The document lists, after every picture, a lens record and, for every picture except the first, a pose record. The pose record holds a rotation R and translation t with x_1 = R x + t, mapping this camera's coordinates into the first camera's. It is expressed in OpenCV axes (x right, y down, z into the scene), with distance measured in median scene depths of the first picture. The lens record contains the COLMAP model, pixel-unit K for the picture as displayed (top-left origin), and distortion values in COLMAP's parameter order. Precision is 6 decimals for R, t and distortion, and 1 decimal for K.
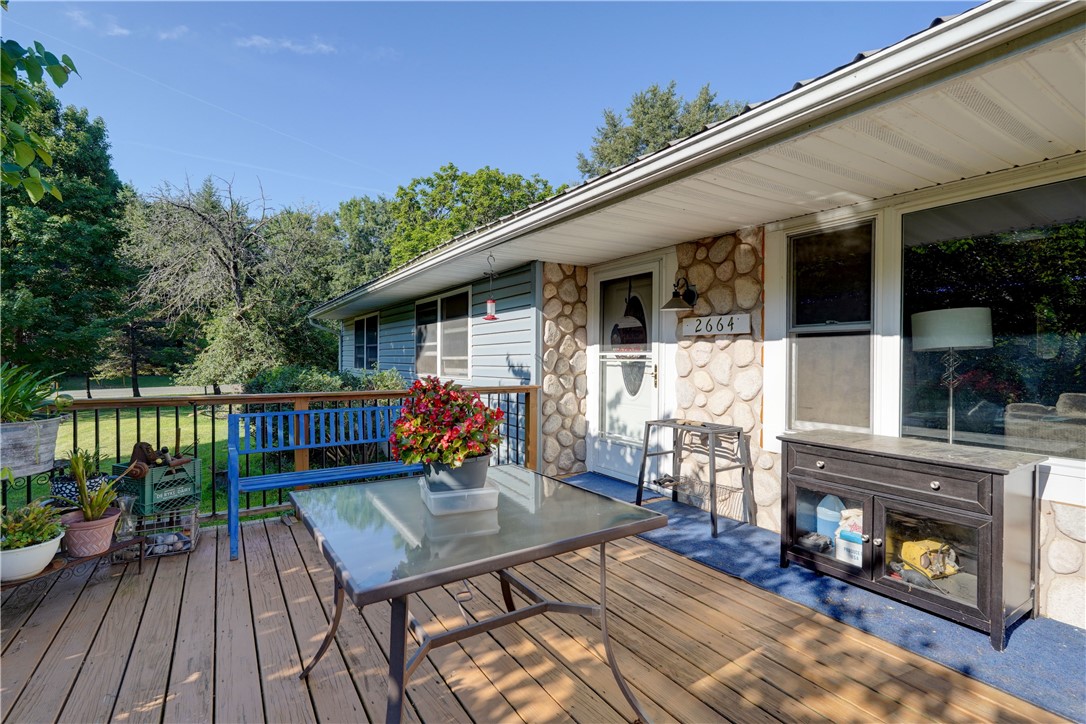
lens RADIAL K [[503.1, 0, 541.7], [0, 503.1, 360.6], [0, 0, 1]] dist [0.000054, 0.000374]
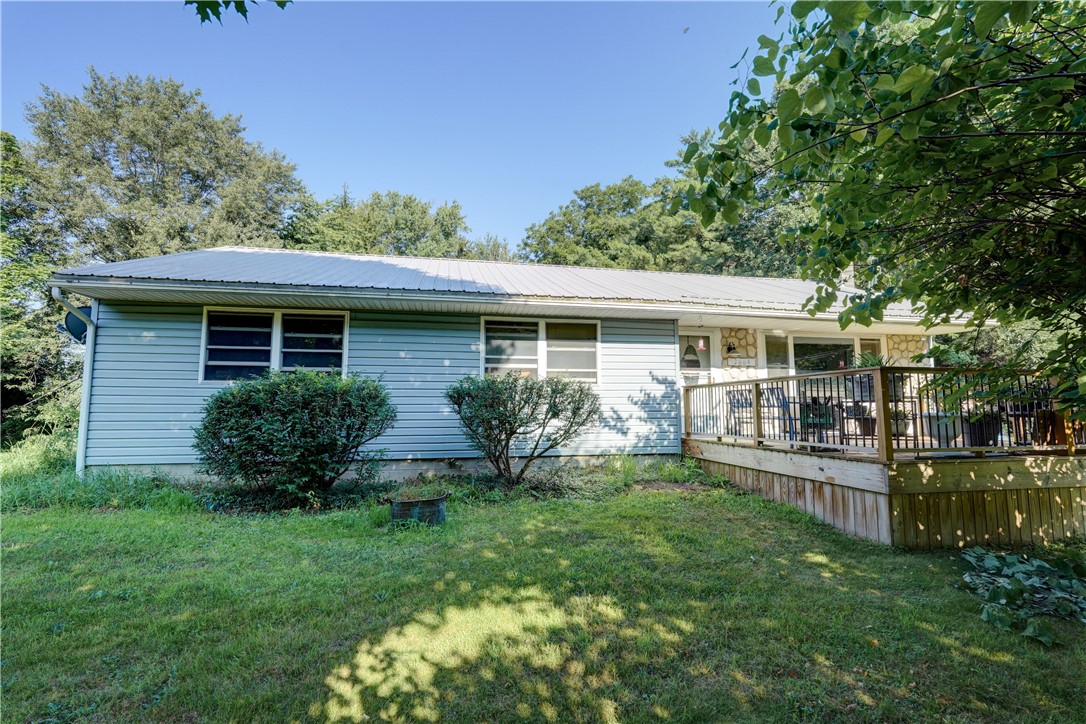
lens RADIAL K [[503.1, 0, 543.6], [0, 503.1, 362.9], [0, 0, 1]] dist [0.000054, 0.000374]
pose [[0.354931, 0.090889, 0.930464, -2.323280], [0.013653, 0.994653, -0.102367, 0.176916], [-0.934793, 0.049037, 0.351792, 0.995405]]
